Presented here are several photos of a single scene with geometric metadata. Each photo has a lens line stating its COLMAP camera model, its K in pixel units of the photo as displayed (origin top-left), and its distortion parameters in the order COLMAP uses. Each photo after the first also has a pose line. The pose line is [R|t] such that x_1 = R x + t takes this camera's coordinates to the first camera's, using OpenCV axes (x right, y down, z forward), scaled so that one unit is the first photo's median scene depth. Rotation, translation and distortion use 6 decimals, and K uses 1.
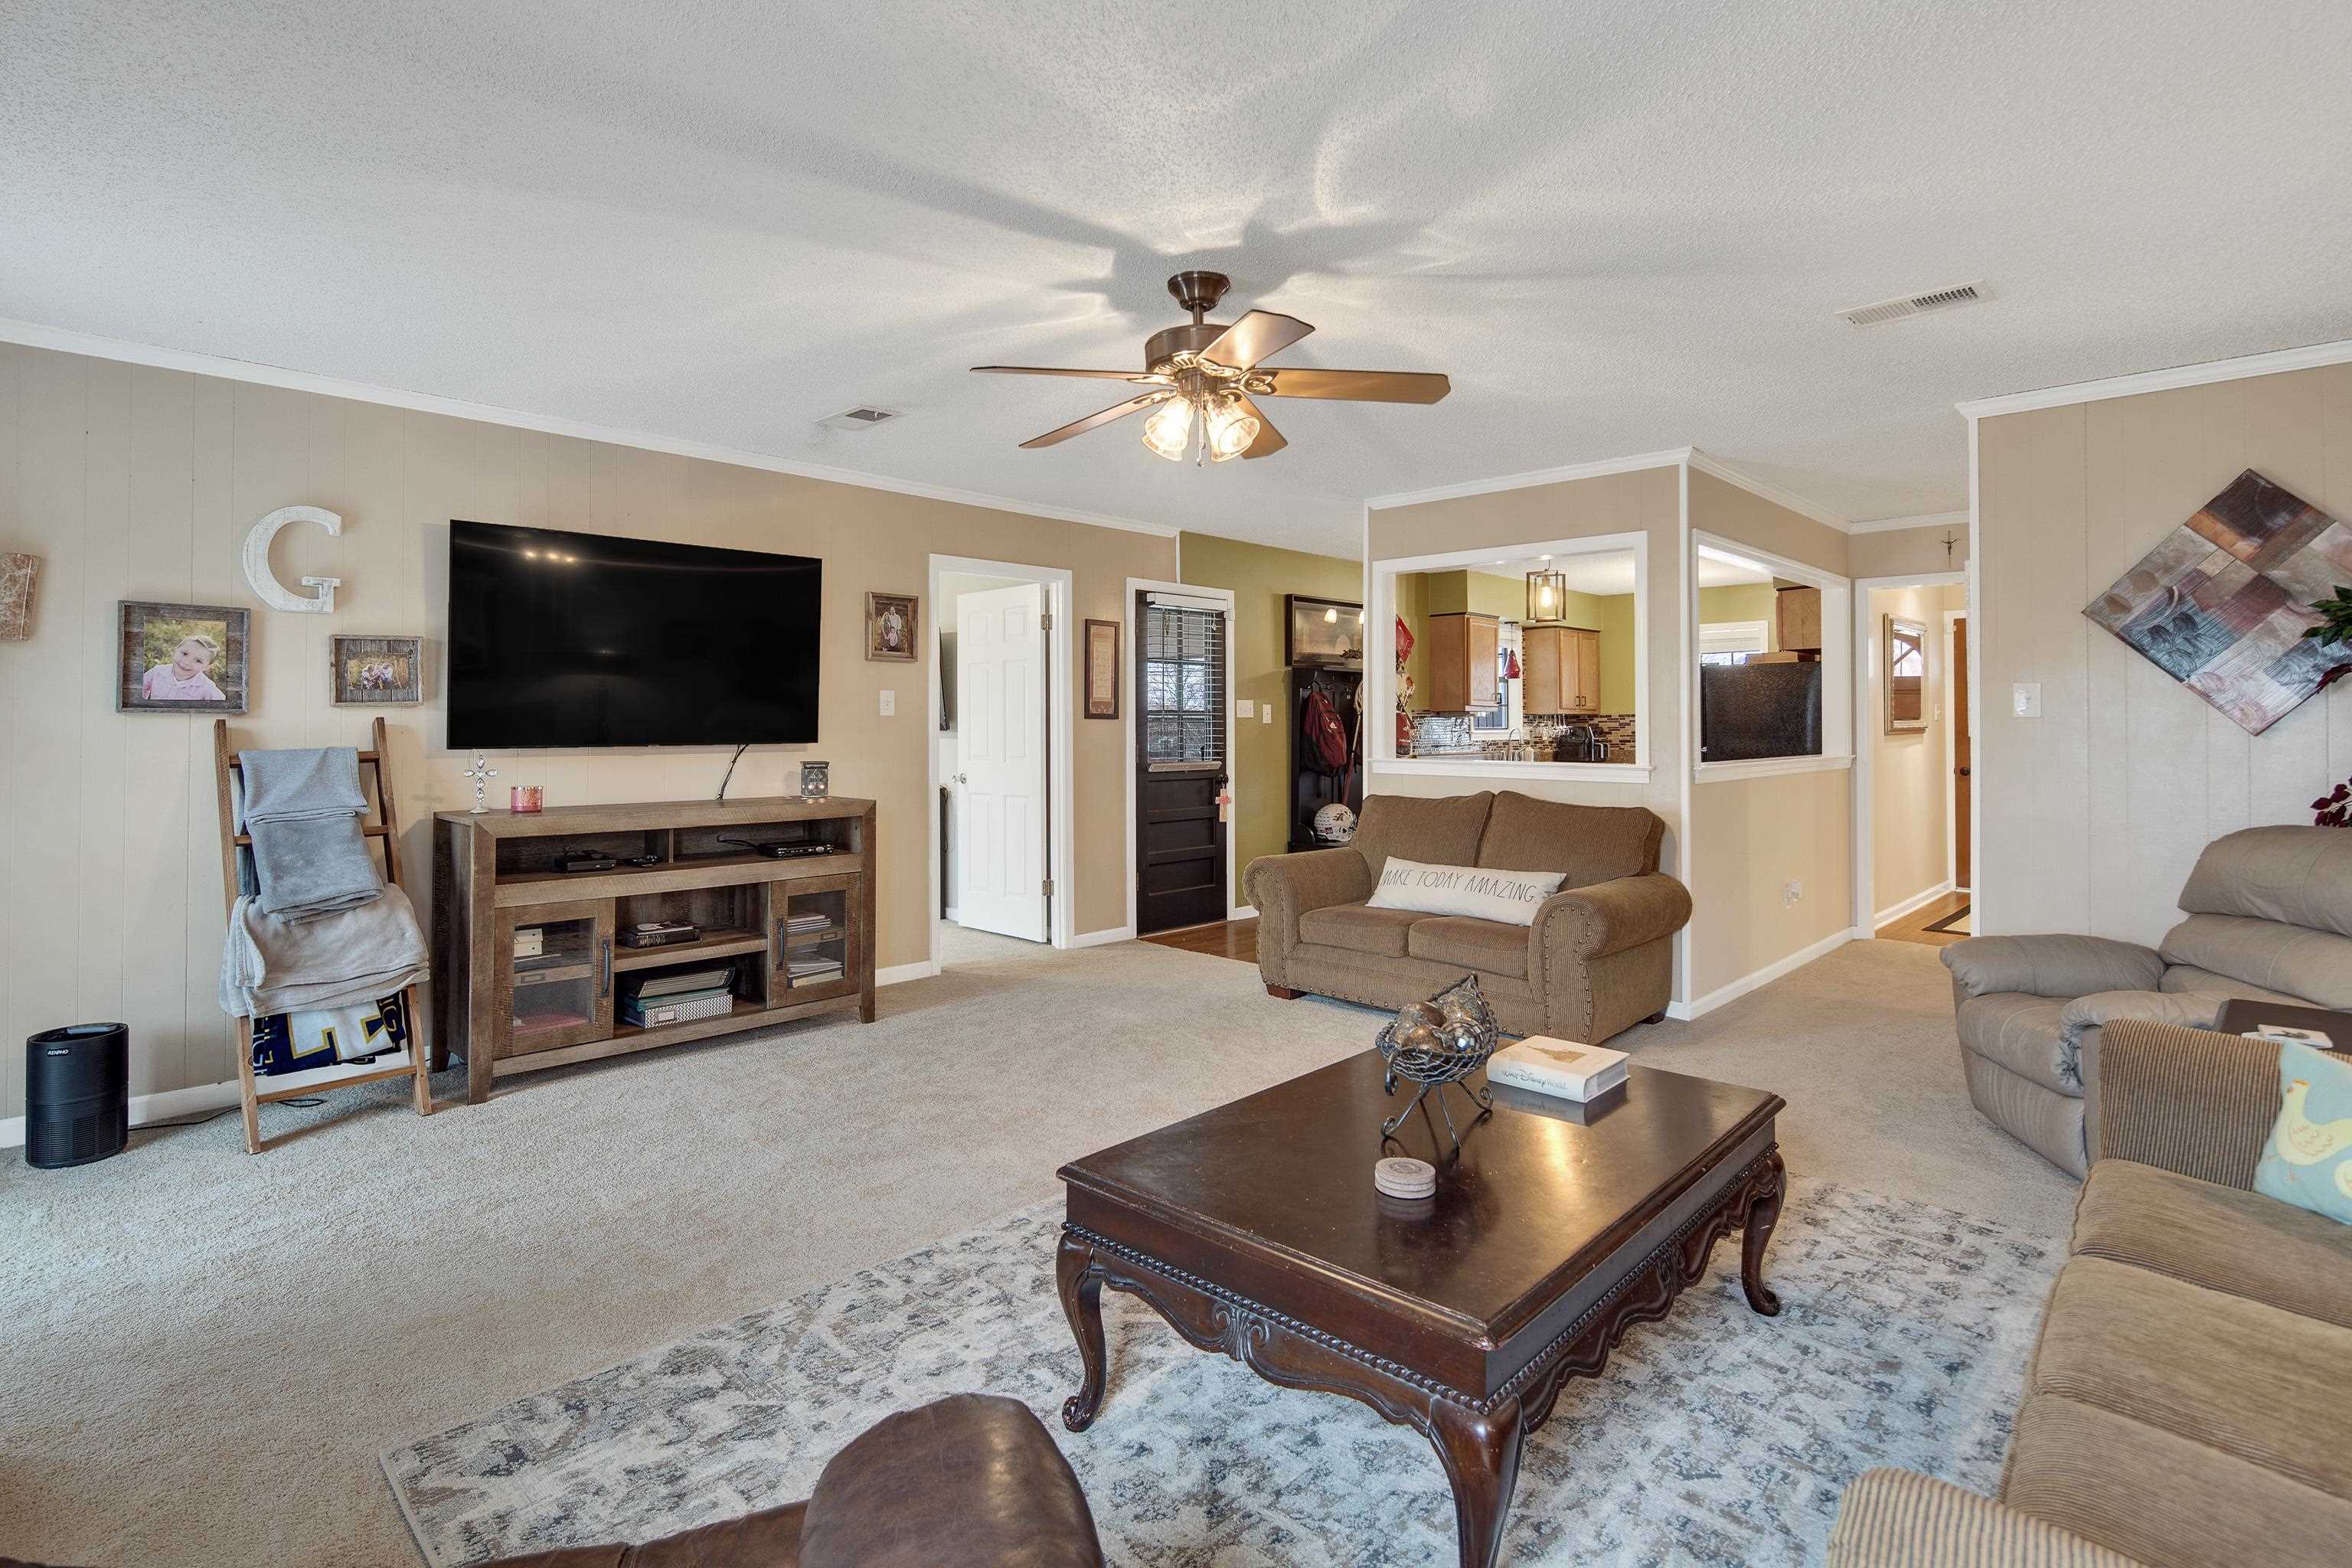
lens RADIAL K [[1143.4, 0, 1176.3], [0, 1143.4, 720.6], [0, 0, 1]] dist [0.000102, -0.000845]
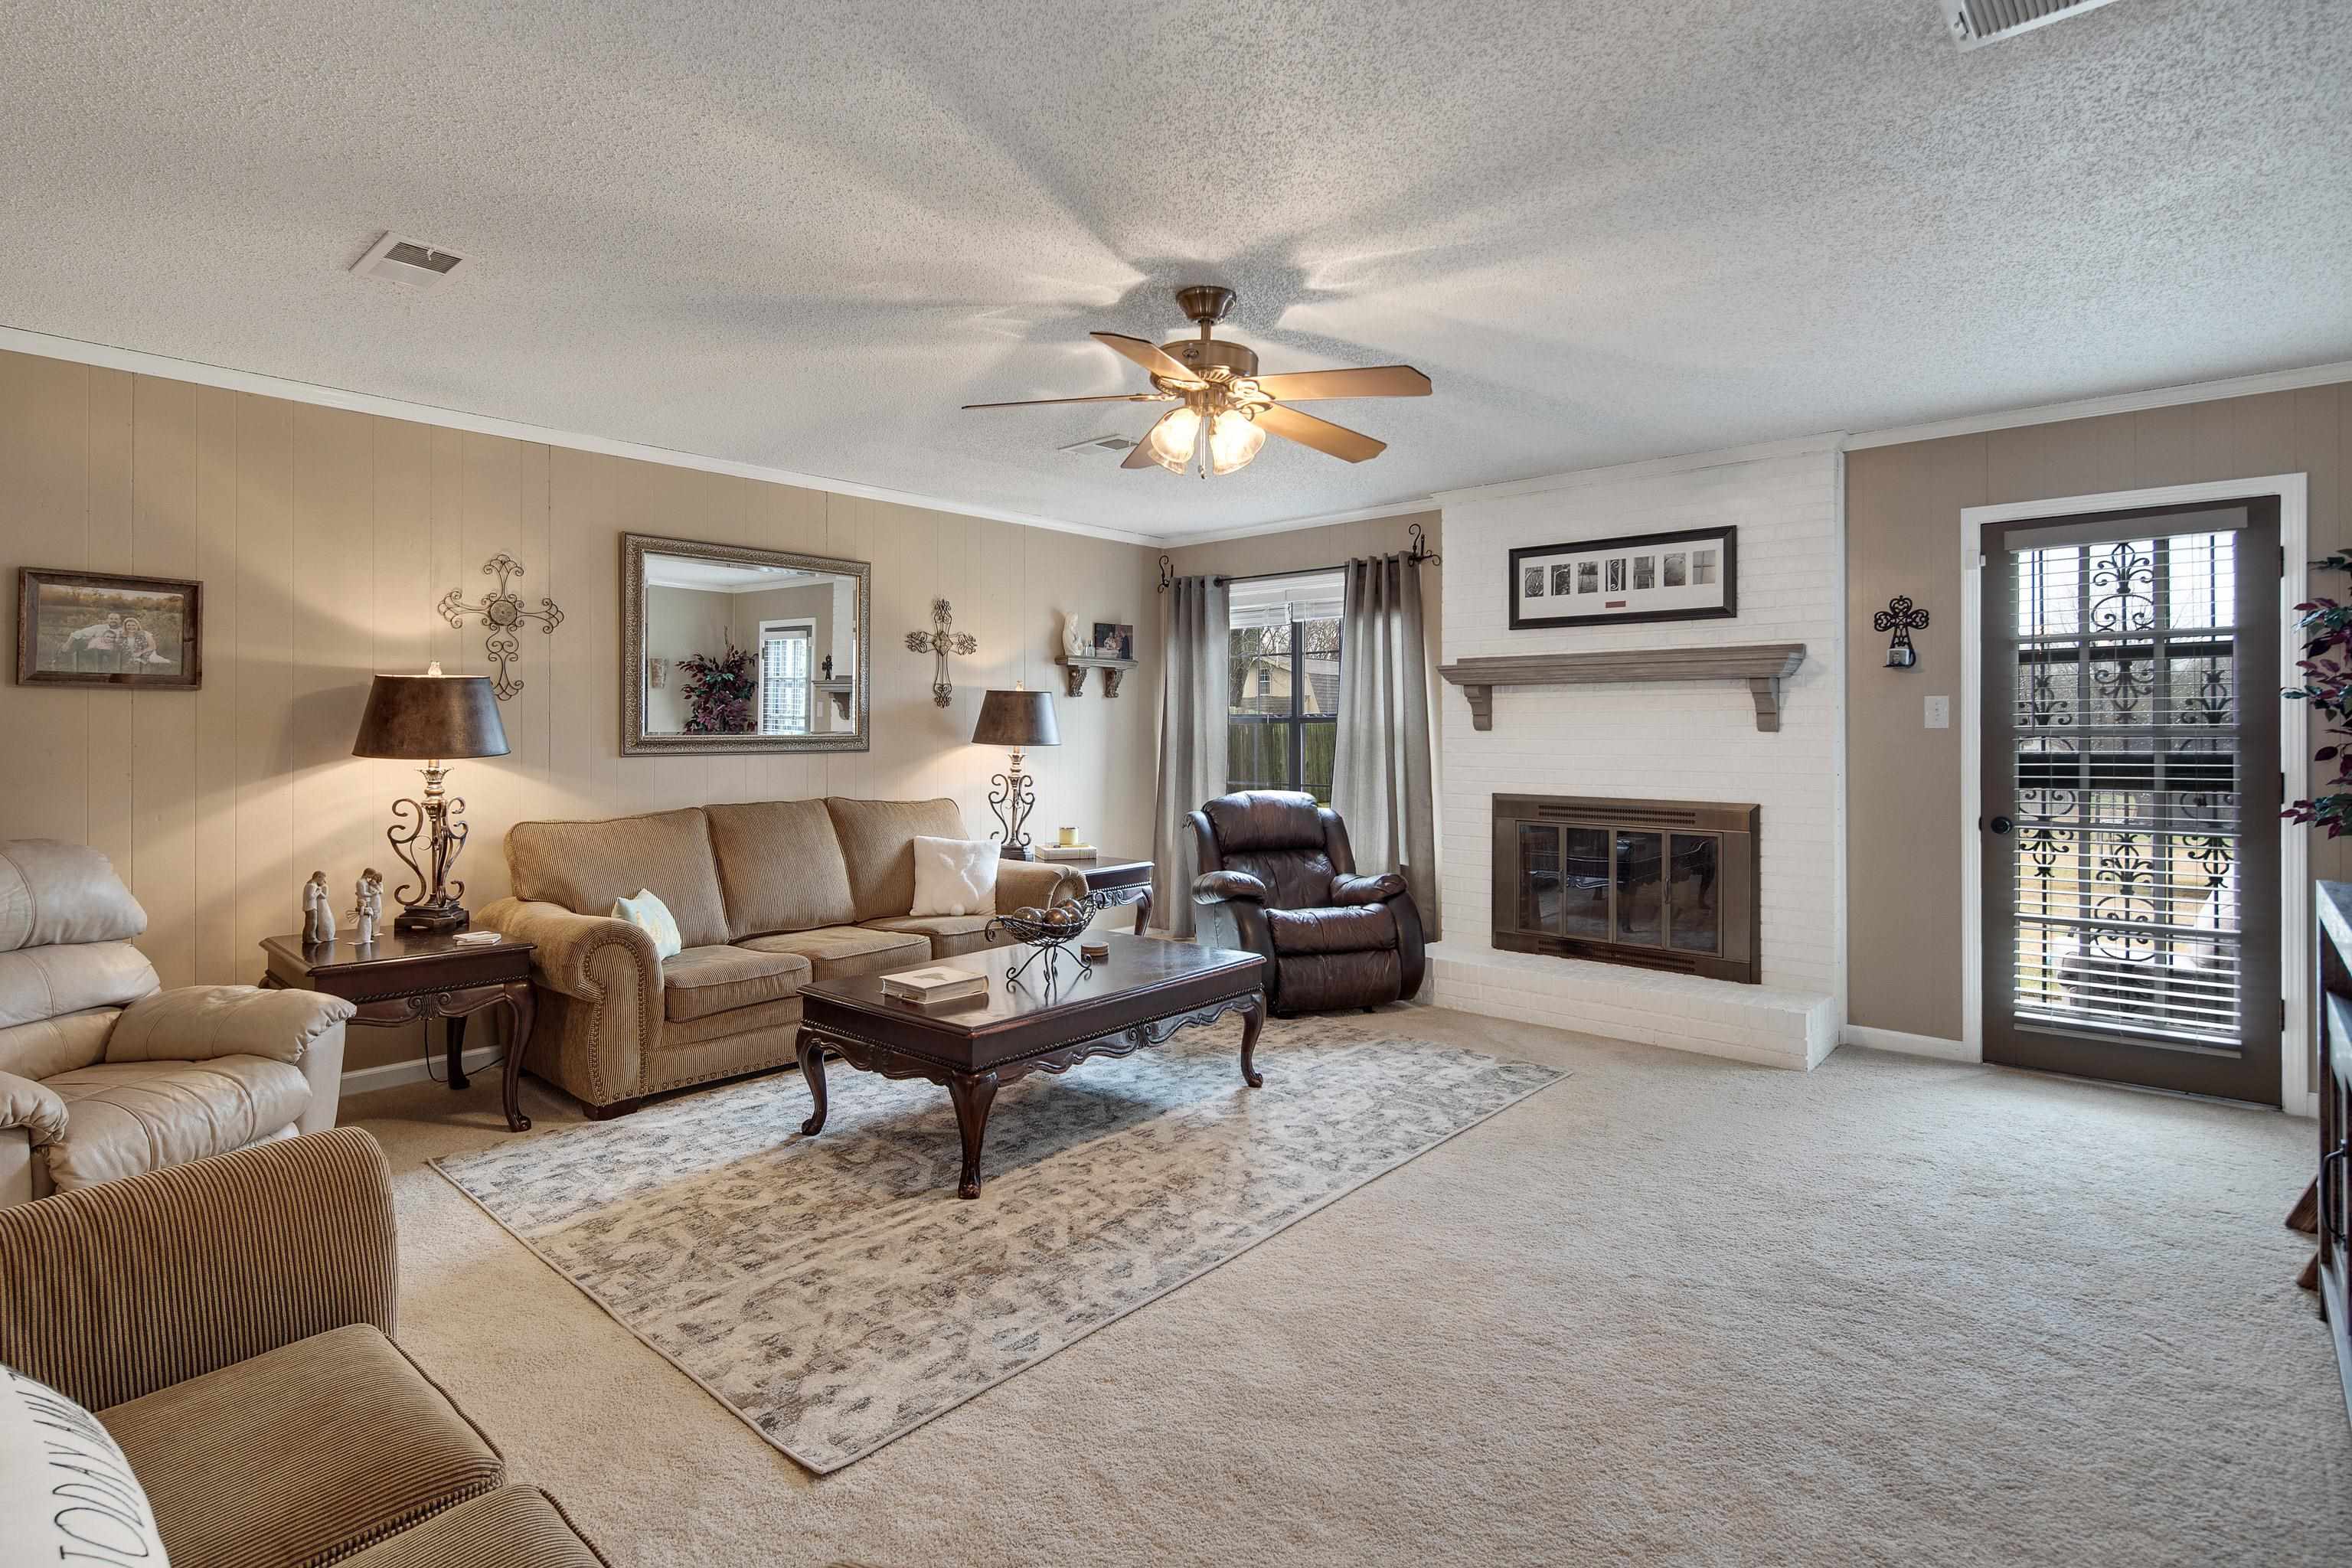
lens RADIAL K [[1143.4, 0, 1183.7], [0, 1143.4, 763.0], [0, 0, 1]] dist [0.000102, -0.000845]
pose [[-0.999142, 0.000129, -0.041415, 0.095927], [-0.000911, 0.999685, 0.025093, 0.005470], [0.041405, 0.025110, -0.998827, 2.381602]]
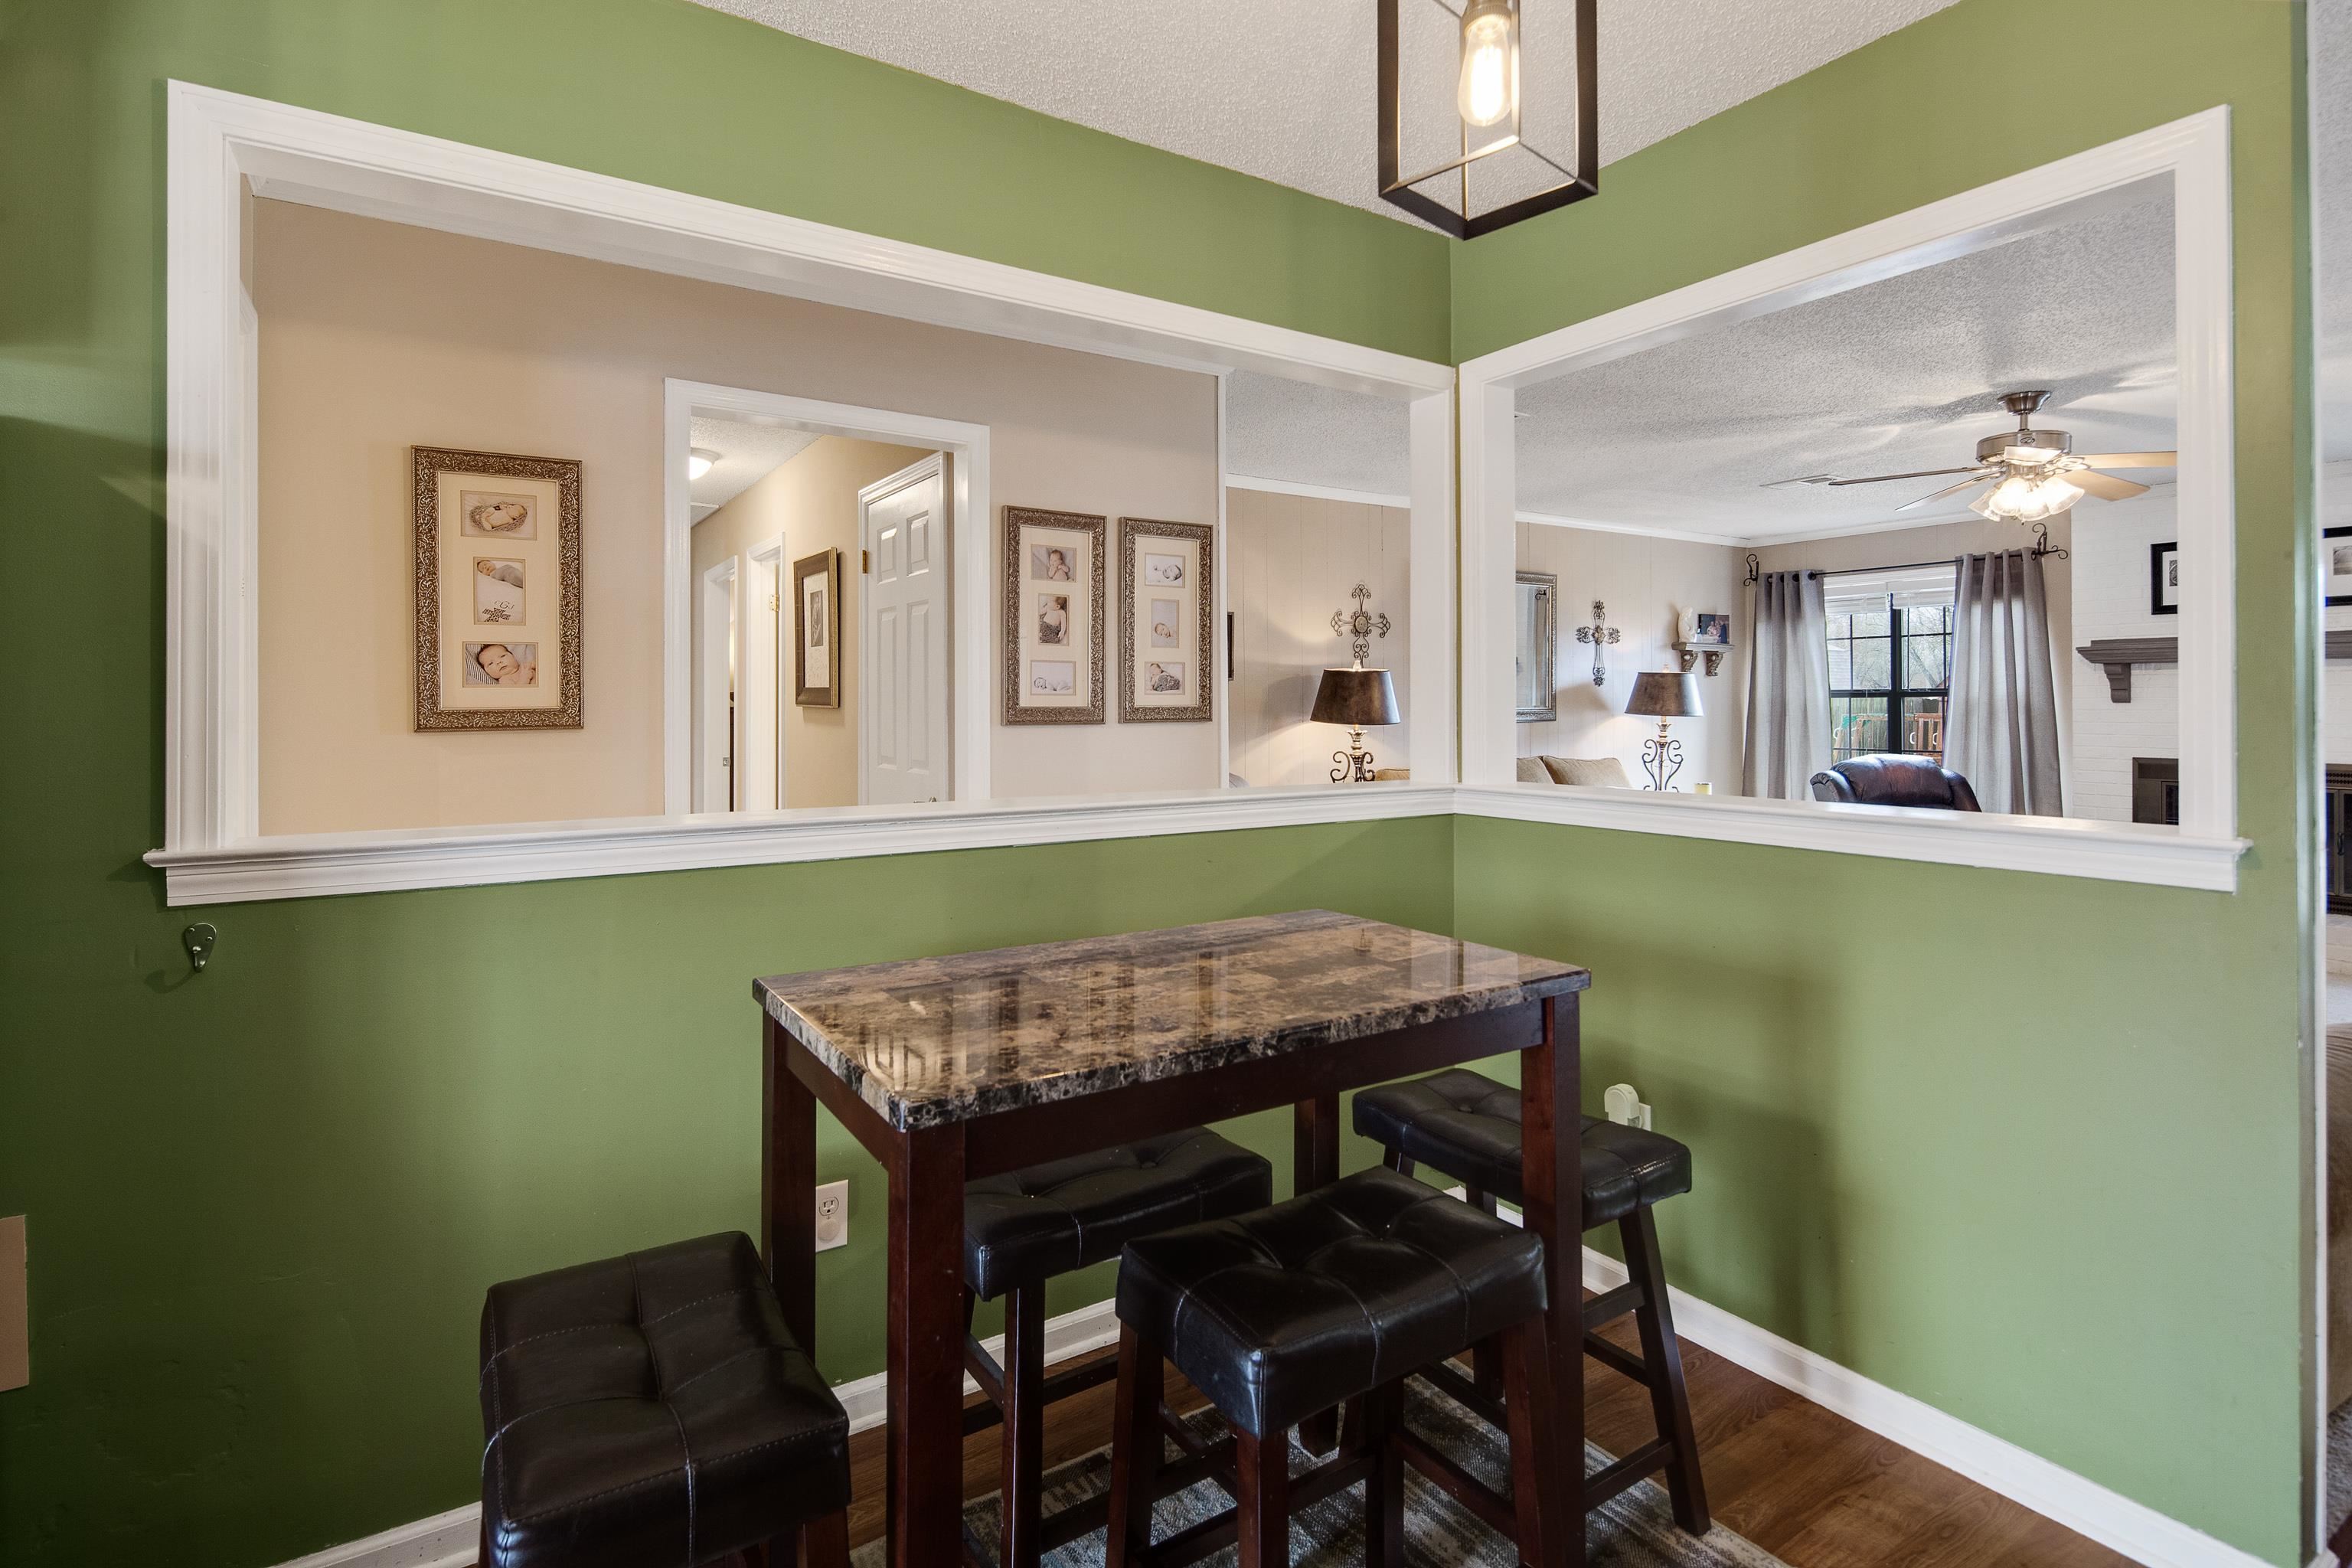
lens RADIAL K [[1143.4, 0, 1160.1], [0, 1143.4, 708.0], [0, 0, 1]] dist [0.000102, -0.000845]
pose [[-0.972209, 0.002609, 0.234101, 0.869943], [0.002658, 0.999996, -0.000106, 0.004751], [-0.234100, 0.000520, -0.972212, 3.115770]]
